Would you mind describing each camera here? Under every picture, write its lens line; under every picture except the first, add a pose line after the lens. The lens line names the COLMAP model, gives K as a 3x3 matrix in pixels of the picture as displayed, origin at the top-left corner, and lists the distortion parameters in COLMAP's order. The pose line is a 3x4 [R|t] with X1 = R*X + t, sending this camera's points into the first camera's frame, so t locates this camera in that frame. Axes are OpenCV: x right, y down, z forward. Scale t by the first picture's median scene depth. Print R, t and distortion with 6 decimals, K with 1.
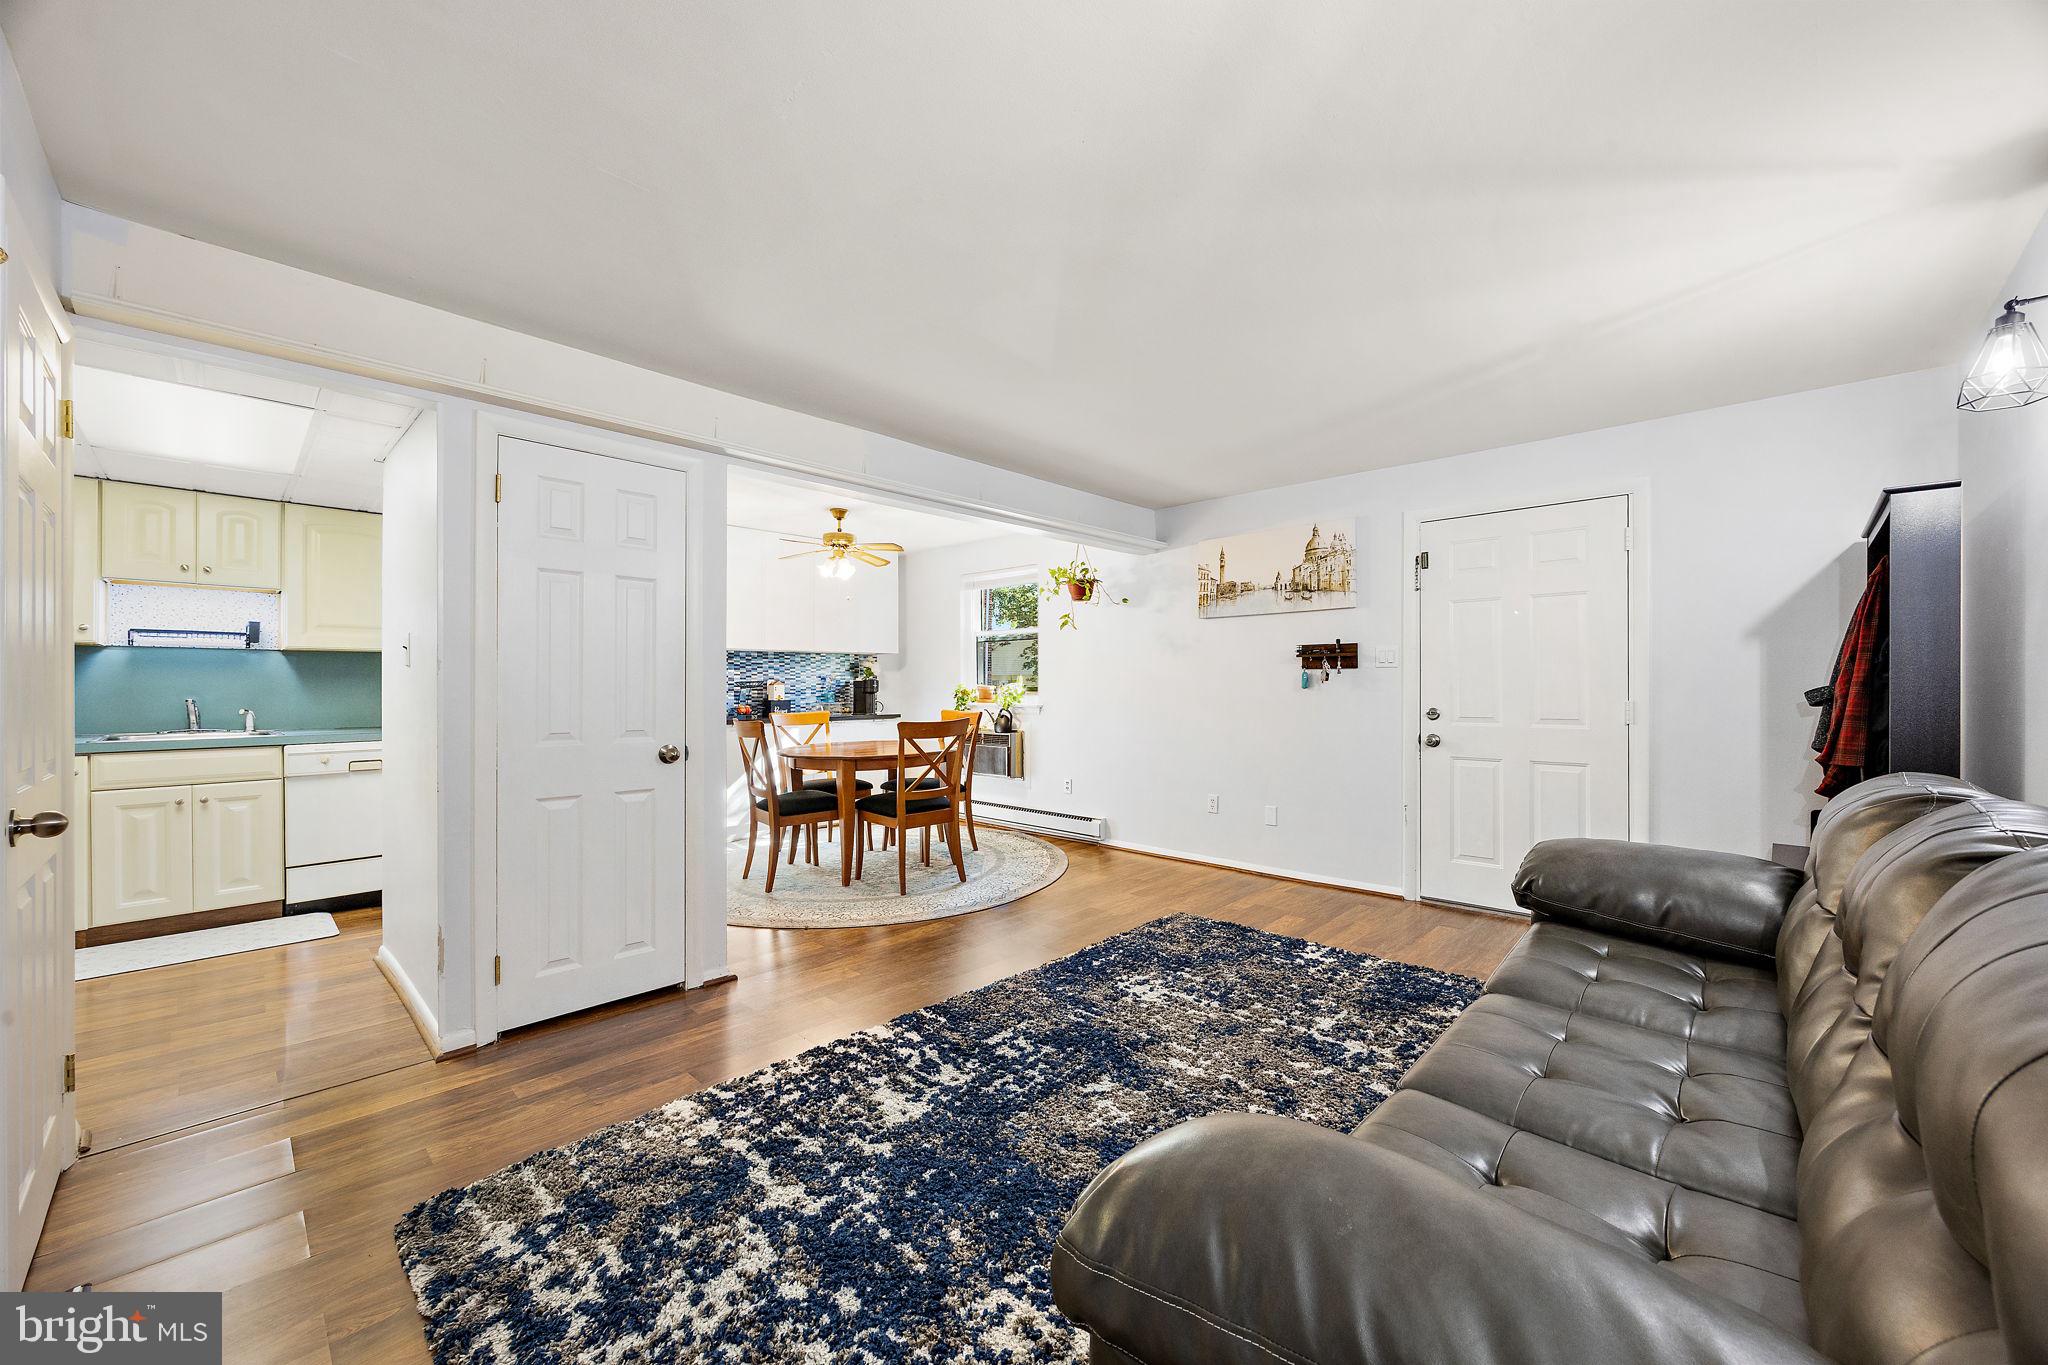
lens RADIAL K [[786.6, 0, 1052.5], [0, 786.6, 684.0], [0, 0, 1]] dist [-0.003493, -0.000506]
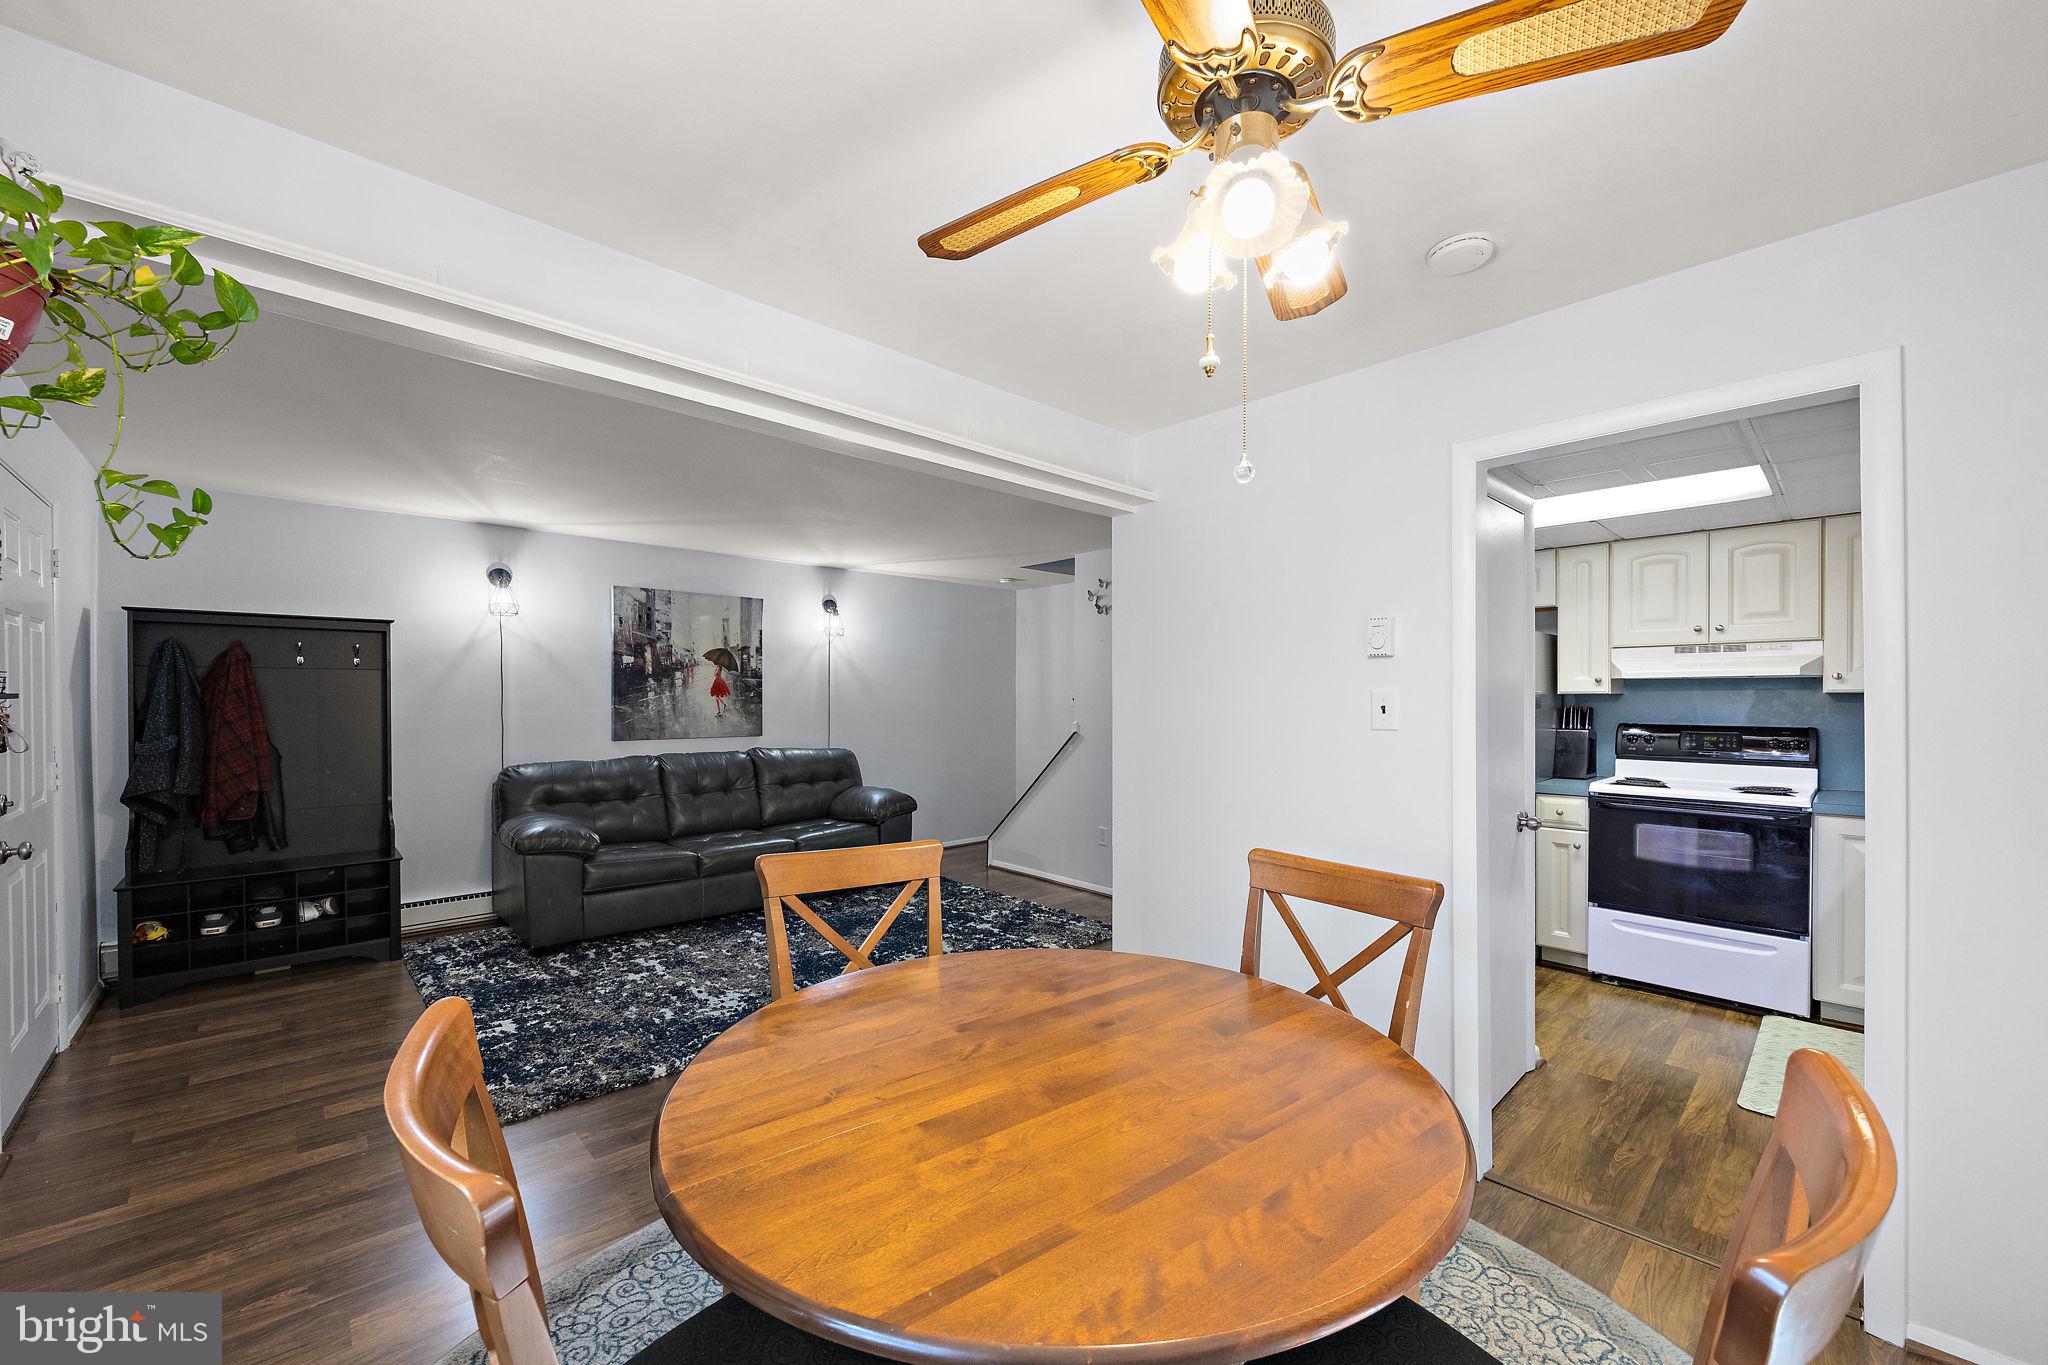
lens RADIAL K [[786.6, 0, 1048.9], [0, 786.6, 704.0], [0, 0, 1]] dist [-0.003493, -0.000506]
pose [[-0.998802, -0.001710, 0.048907, -0.441310], [-0.001648, 0.999998, 0.001305, -0.052576], [-0.048910, 0.001223, -0.998802, 2.309654]]
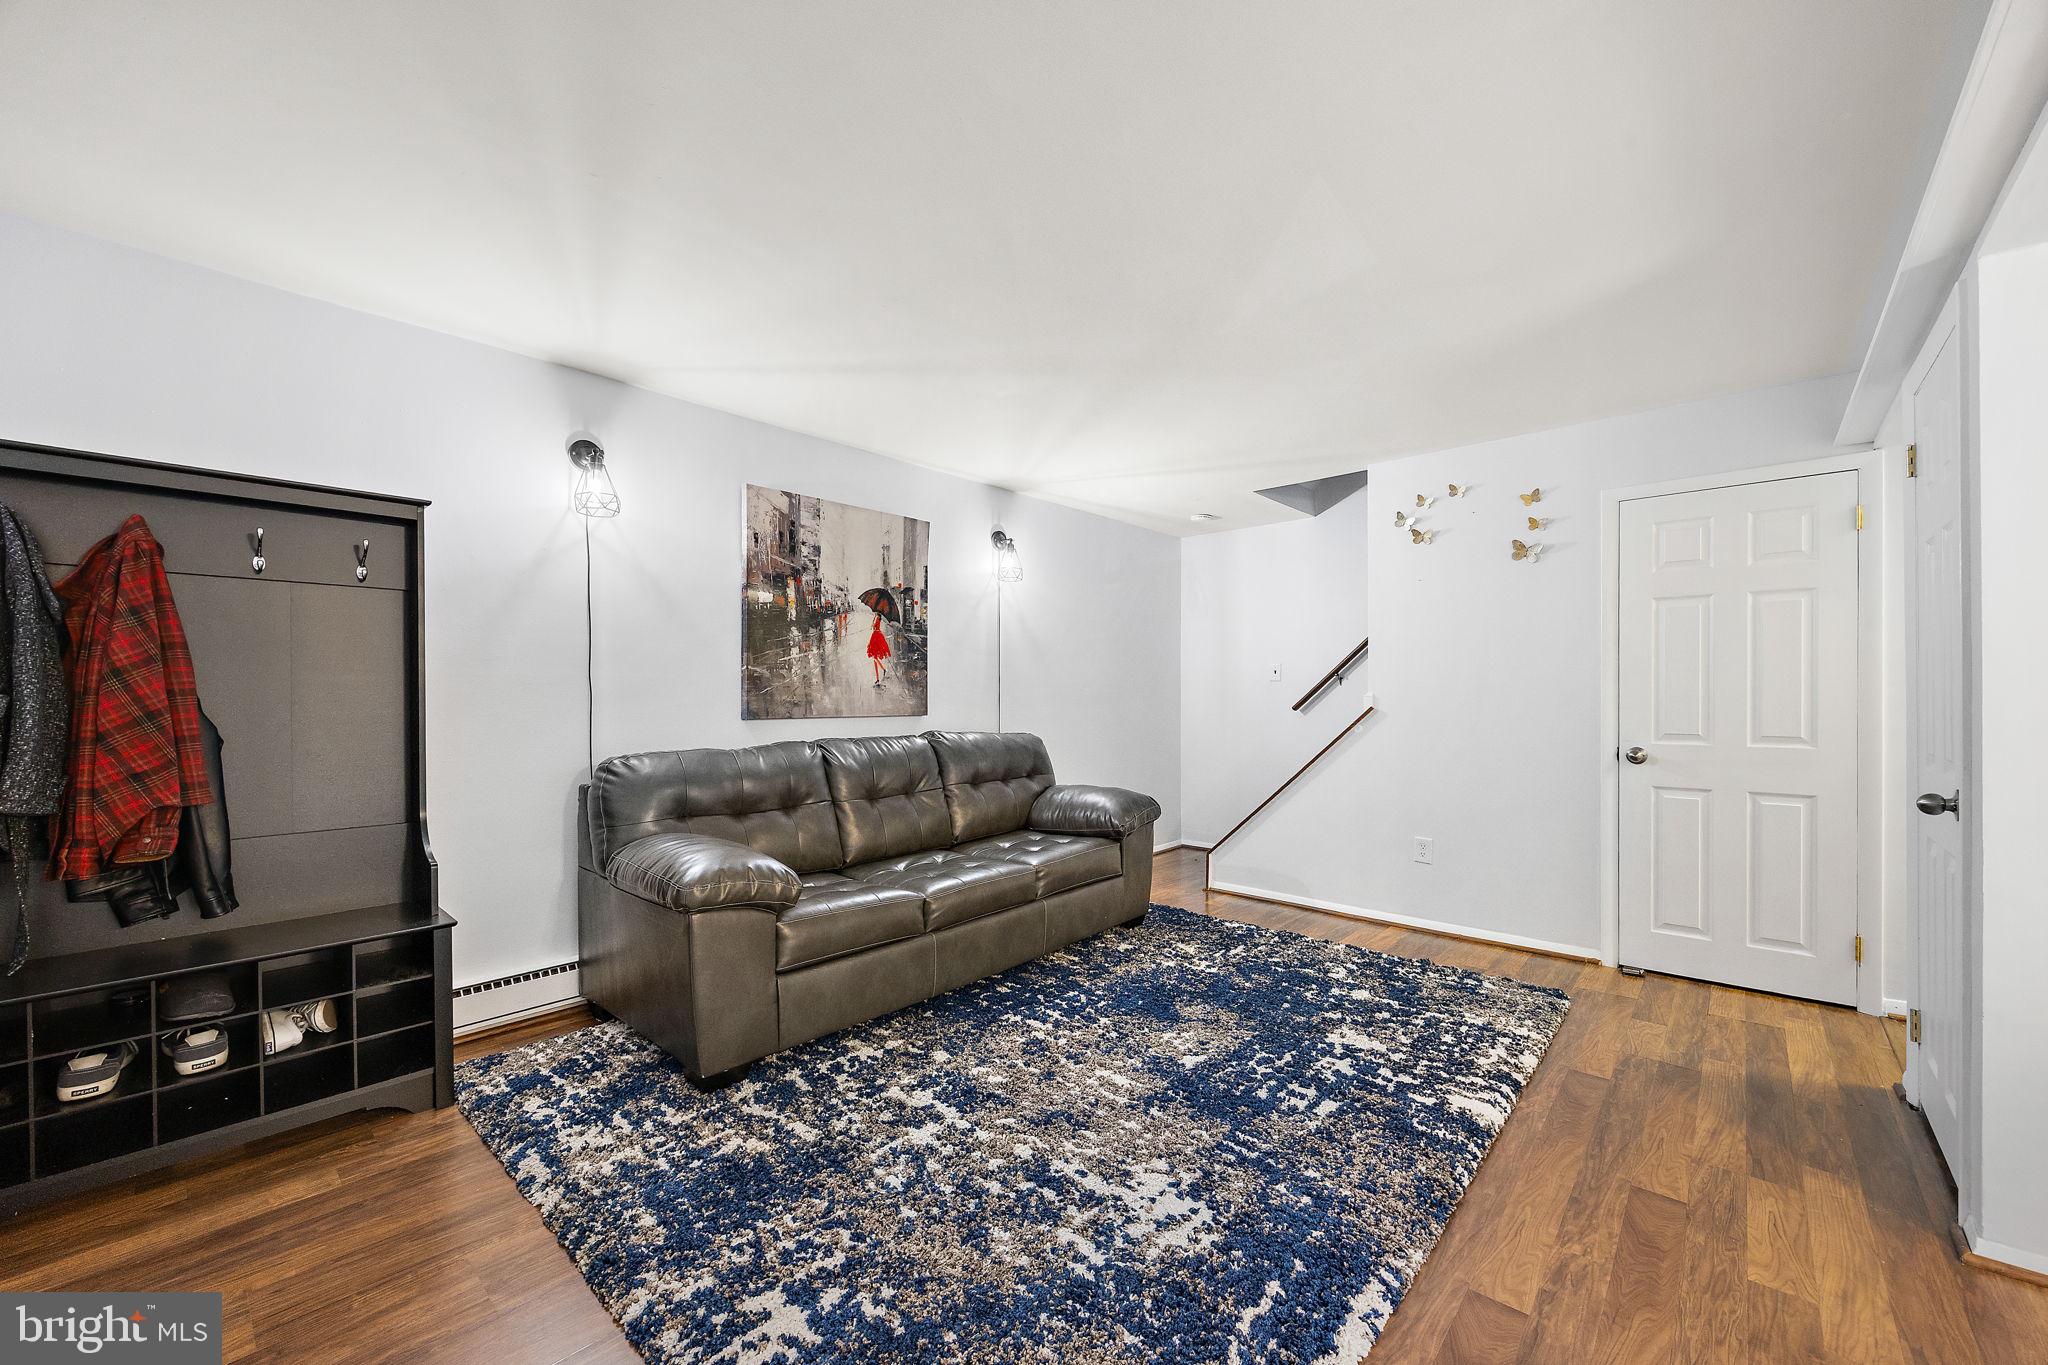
lens RADIAL K [[786.6, 0, 1051.1], [0, 786.6, 697.4], [0, 0, 1]] dist [-0.003493, -0.000506]
pose [[-0.999709, 0.001490, -0.024081, 0.235935], [0.001590, 0.999990, -0.004135, 0.010153], [0.024075, -0.004172, -0.999701, 1.735895]]
